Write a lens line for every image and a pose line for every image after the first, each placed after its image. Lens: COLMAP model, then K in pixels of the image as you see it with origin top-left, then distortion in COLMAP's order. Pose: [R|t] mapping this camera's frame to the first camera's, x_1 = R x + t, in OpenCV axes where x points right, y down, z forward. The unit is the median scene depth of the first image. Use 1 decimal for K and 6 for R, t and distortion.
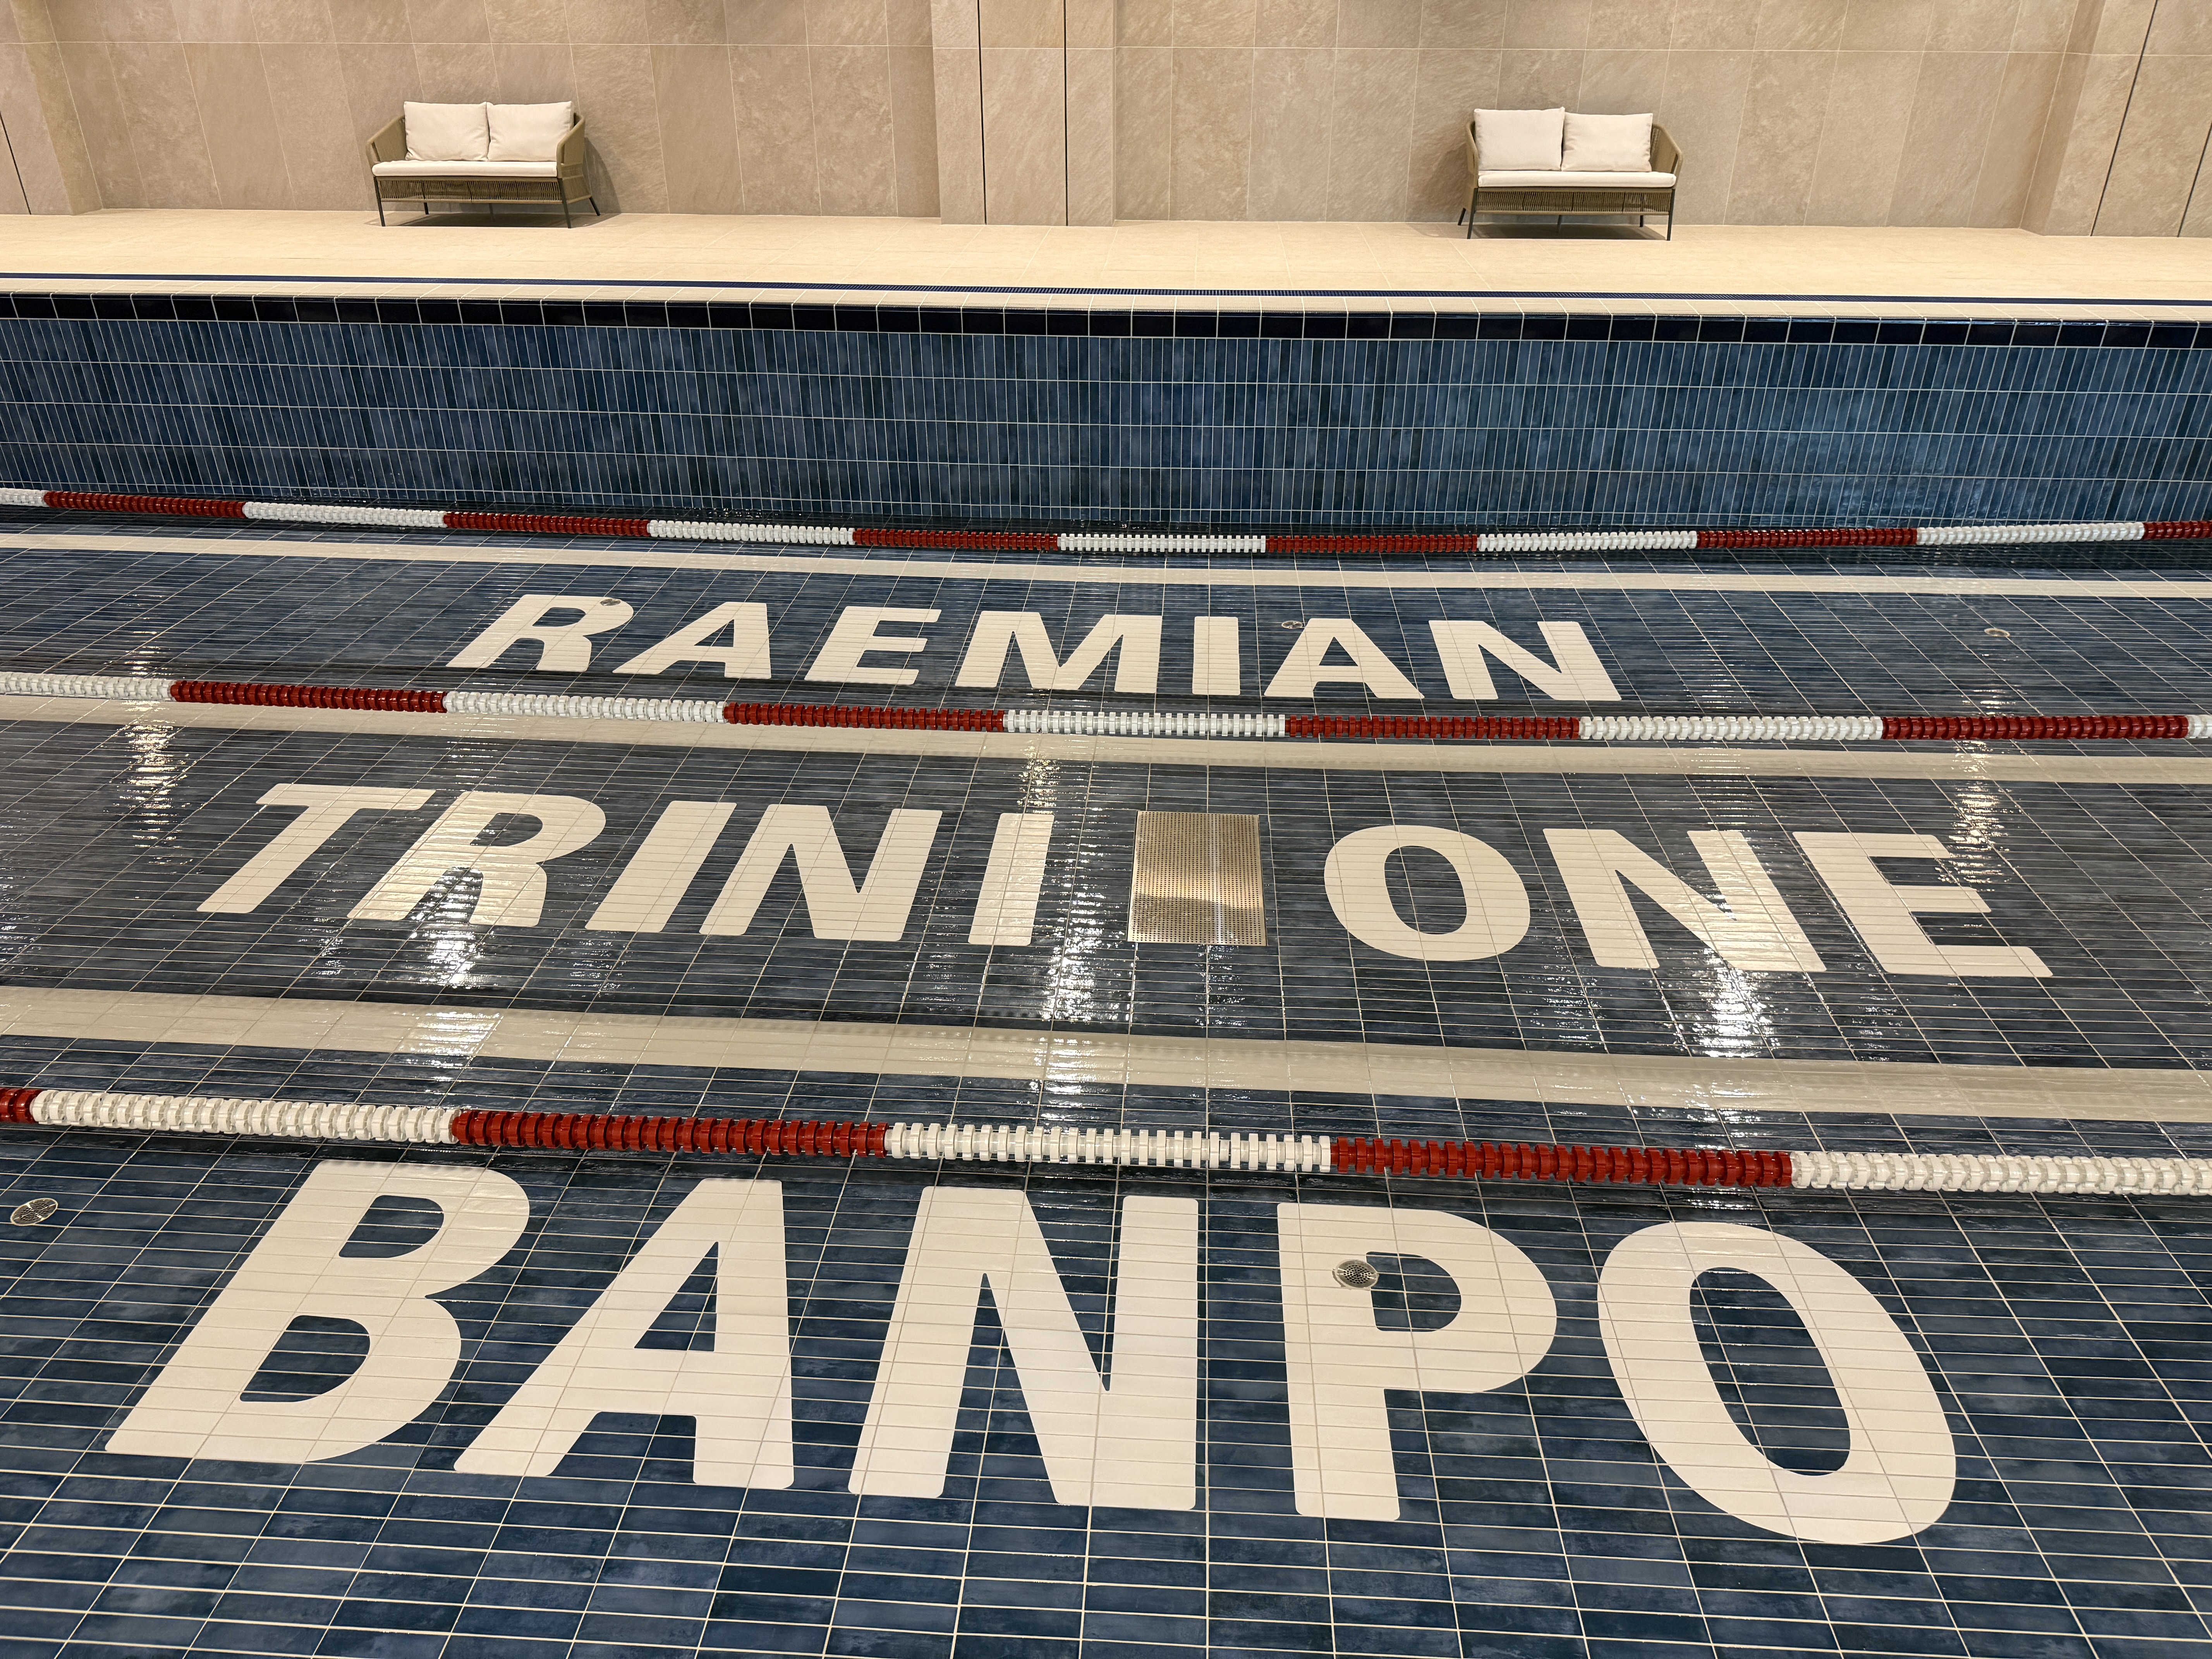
lens RADIAL K [[1499.5, 0, 1109.1], [0, 1499.5, 839.1], [0, 0, 1]] dist [-0.008745, 0.004300]
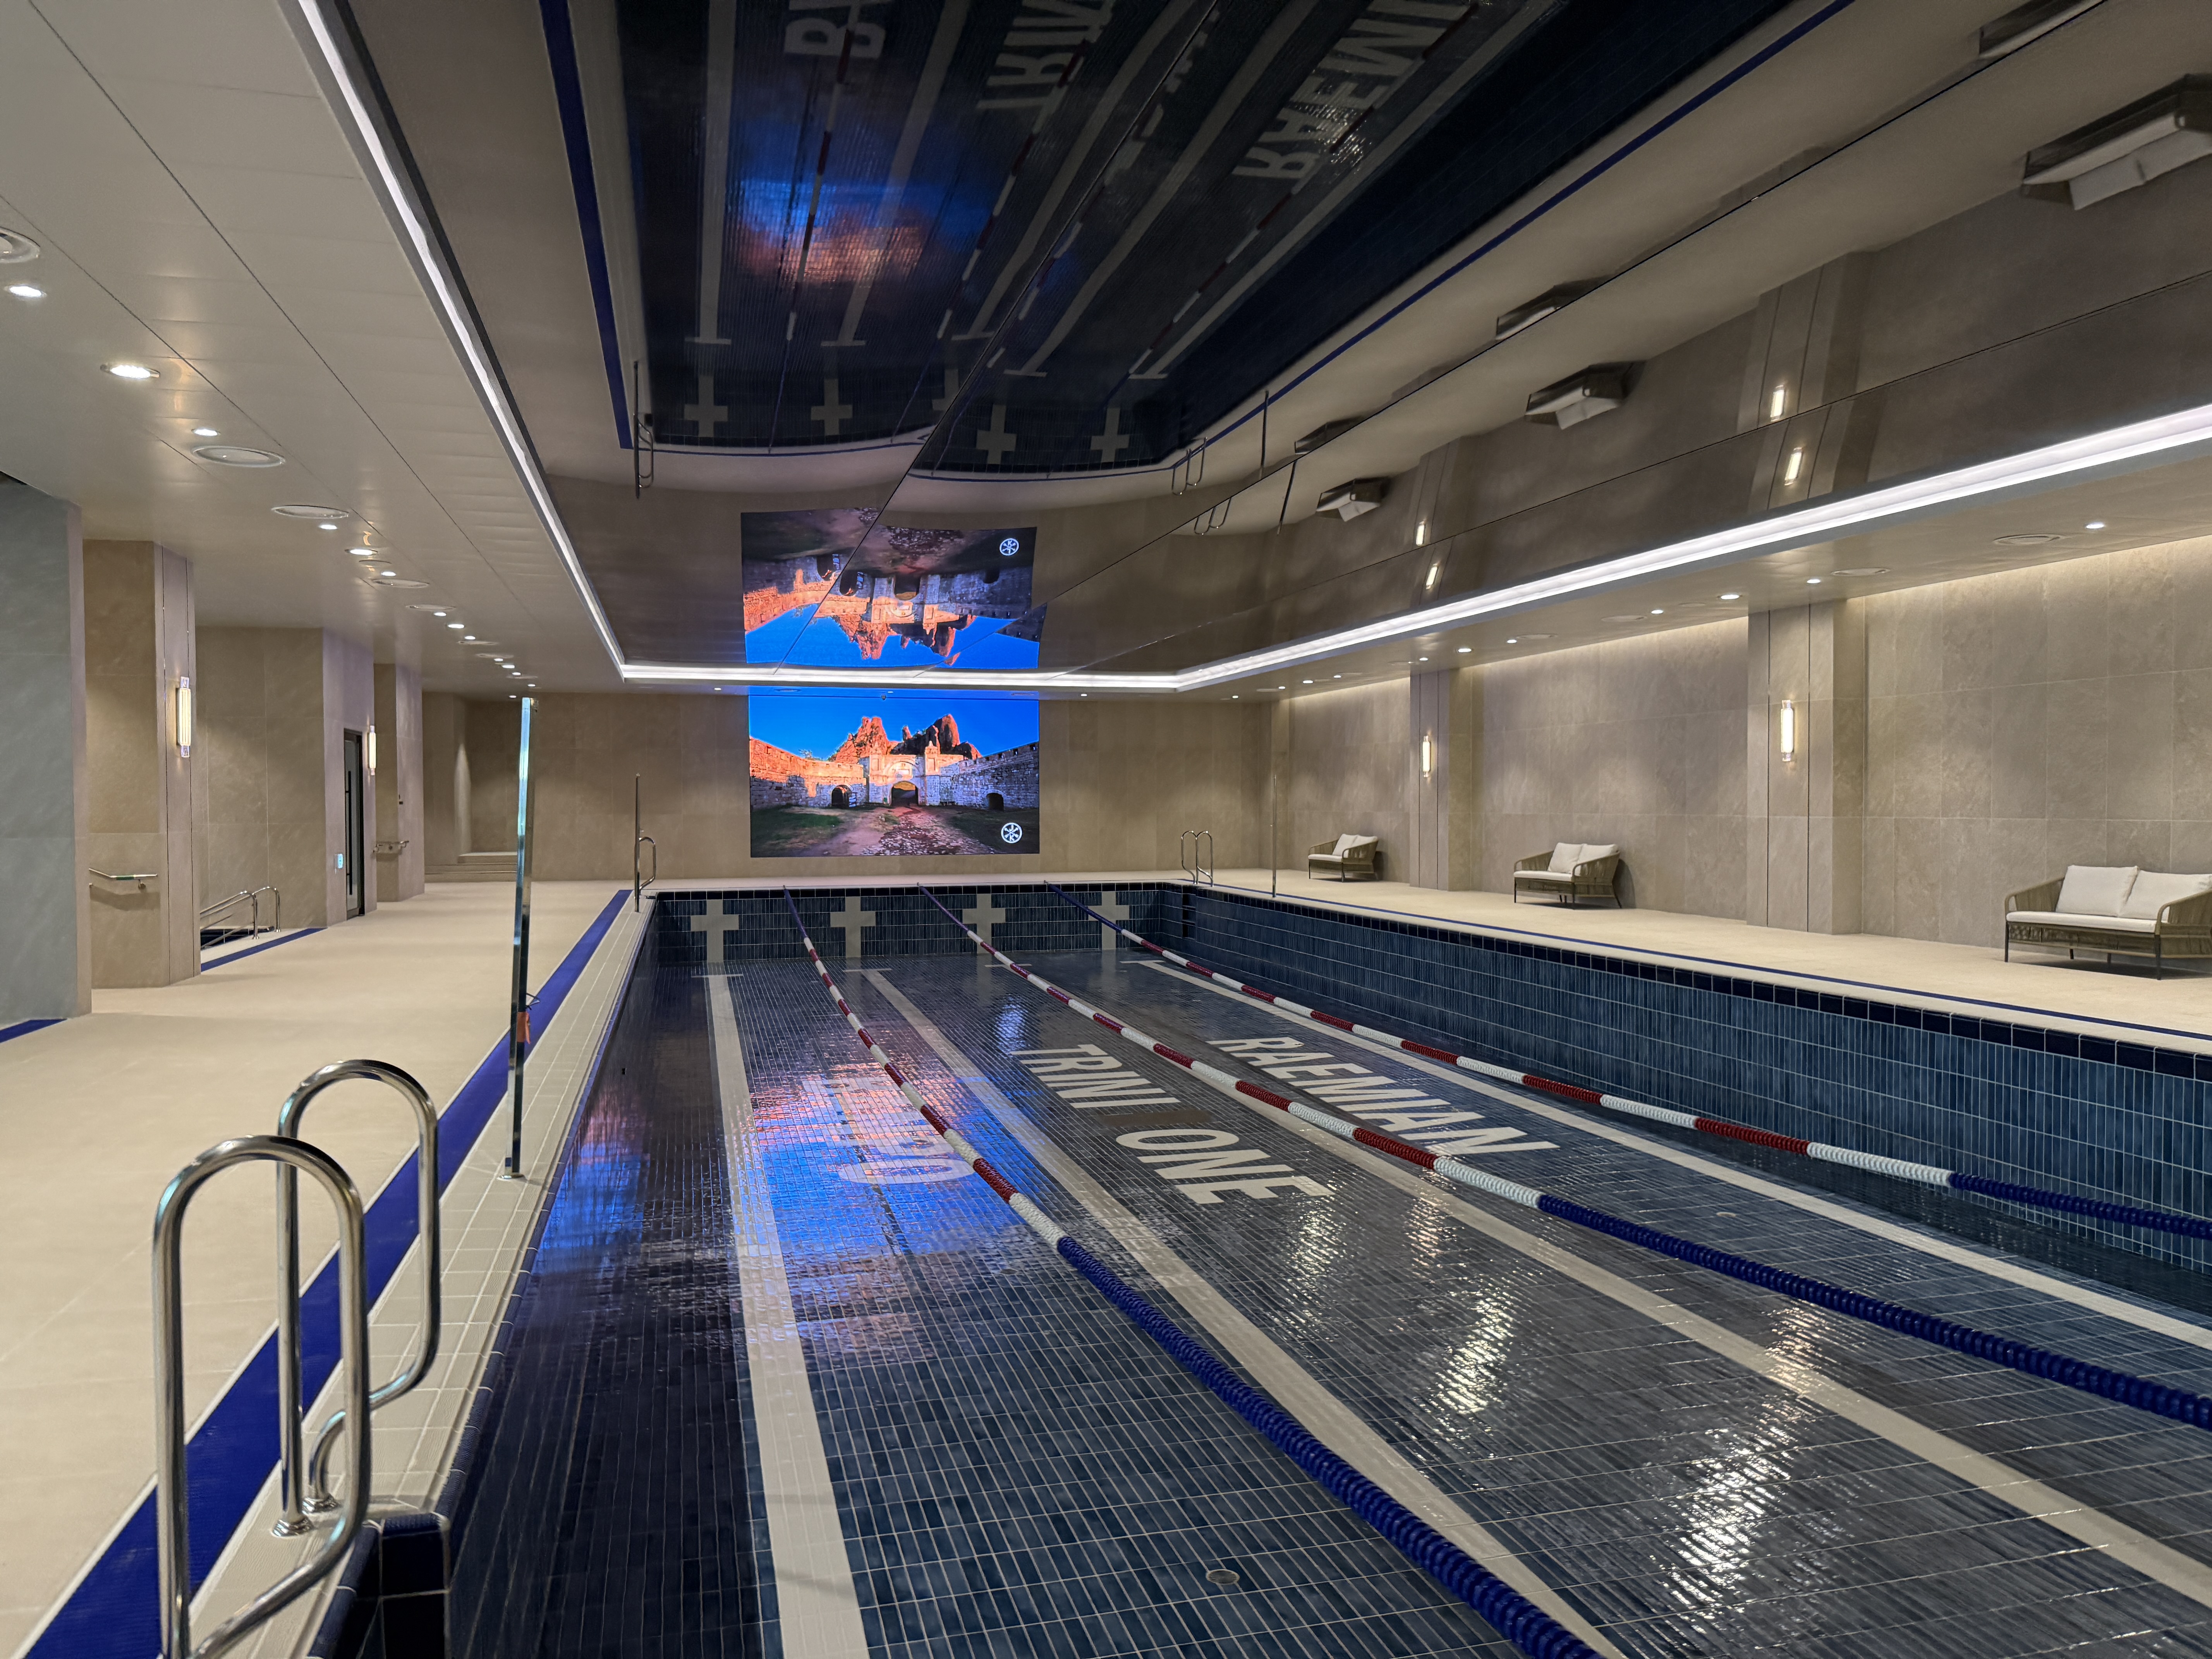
lens RADIAL K [[1499.5, 0, 1109.1], [0, 1499.5, 839.1], [0, 0, 1]] dist [-0.008745, 0.004300]
pose [[0.326897, 0.018113, -0.944886, 1.076806], [-0.456463, 0.878486, -0.141079, 0.000262], [0.827514, 0.477425, 0.295442, 0.025969]]
